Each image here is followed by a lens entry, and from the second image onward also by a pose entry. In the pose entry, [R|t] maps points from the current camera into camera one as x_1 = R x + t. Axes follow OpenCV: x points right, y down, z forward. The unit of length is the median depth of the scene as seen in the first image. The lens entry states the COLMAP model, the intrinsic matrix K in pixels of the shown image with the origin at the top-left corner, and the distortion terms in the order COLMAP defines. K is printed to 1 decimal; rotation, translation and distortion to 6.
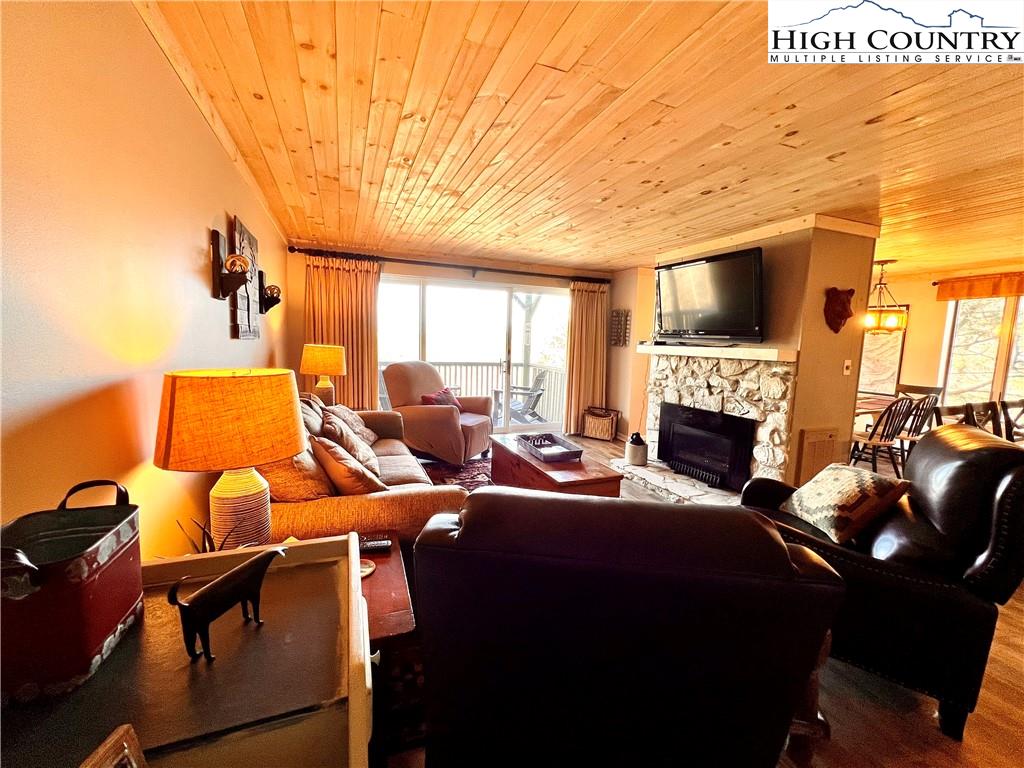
lens RADIAL K [[408.8, 0, 509.5], [0, 408.8, 381.2], [0, 0, 1]] dist [-0.002055, 0.000463]
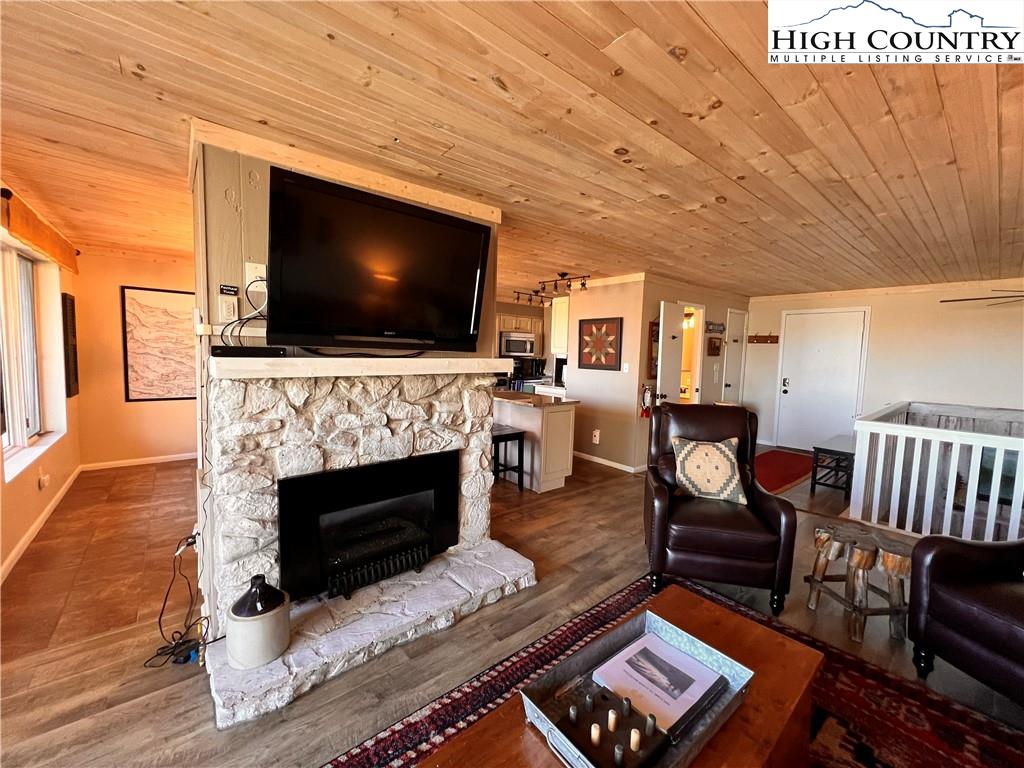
lens RADIAL K [[408.8, 0, 506.3], [0, 408.8, 381.3], [0, 0, 1]] dist [-0.002055, 0.000463]
pose [[-0.291005, -0.107323, 0.950683, -0.135680], [0.065817, 0.989088, 0.131805, -0.117246], [-0.954455, 0.100927, -0.280766, 1.009944]]
